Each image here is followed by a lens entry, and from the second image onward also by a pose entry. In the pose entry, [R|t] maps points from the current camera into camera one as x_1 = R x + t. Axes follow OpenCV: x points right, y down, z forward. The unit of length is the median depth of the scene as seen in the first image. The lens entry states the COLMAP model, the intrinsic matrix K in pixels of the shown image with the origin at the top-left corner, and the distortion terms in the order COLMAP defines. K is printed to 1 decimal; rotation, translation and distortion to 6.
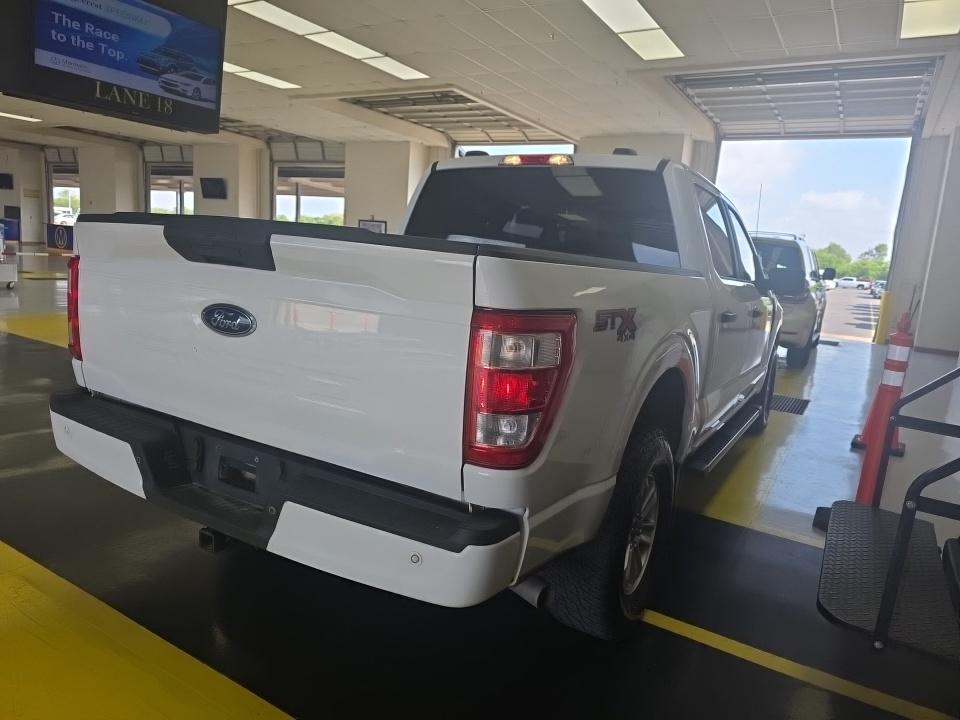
lens RADIAL K [[651.9, 0, 459.9], [0, 651.9, 360.5], [0, 0, 1]] dist [0.035539, -0.032530]
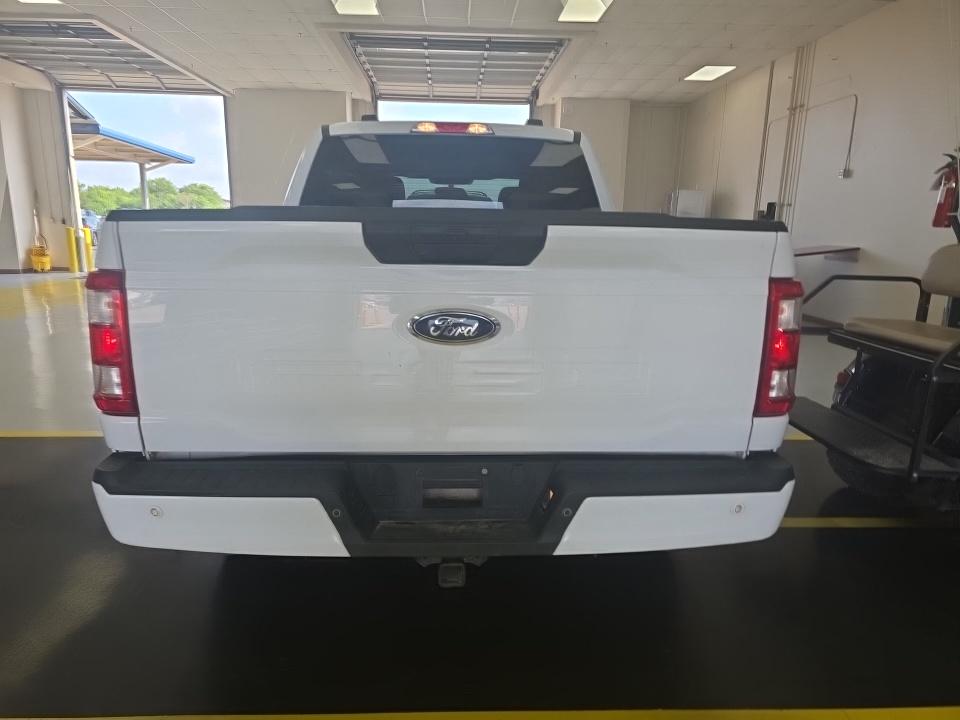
lens RADIAL K [[651.9, 0, 482.7], [0, 651.9, 378.2], [0, 0, 1]] dist [0.035539, -0.032530]
pose [[0.822795, -0.185870, 0.537085, -0.120800], [0.138630, 0.982102, 0.127502, -0.014811], [-0.551172, -0.030452, 0.833836, 0.037061]]
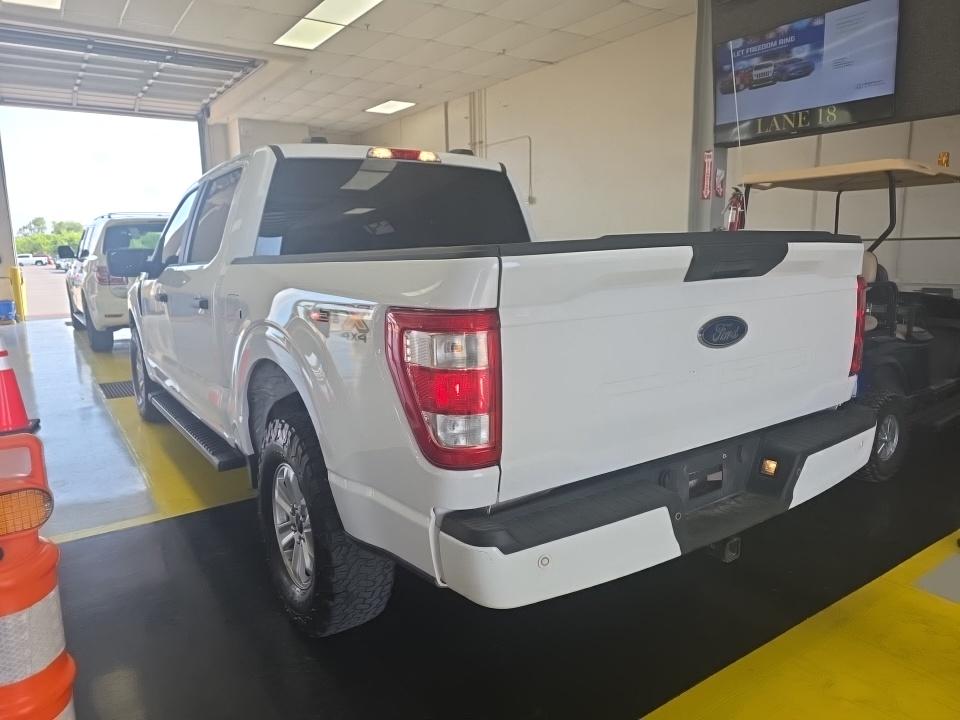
lens RADIAL K [[651.9, 0, 483.0], [0, 651.9, 361.5], [0, 0, 1]] dist [0.035539, -0.032530]
pose [[0.395797, -0.235767, 0.887558, -0.213406], [0.198731, 0.965571, 0.167868, -0.039690], [-0.896578, 0.109943, 0.429023, 0.135377]]
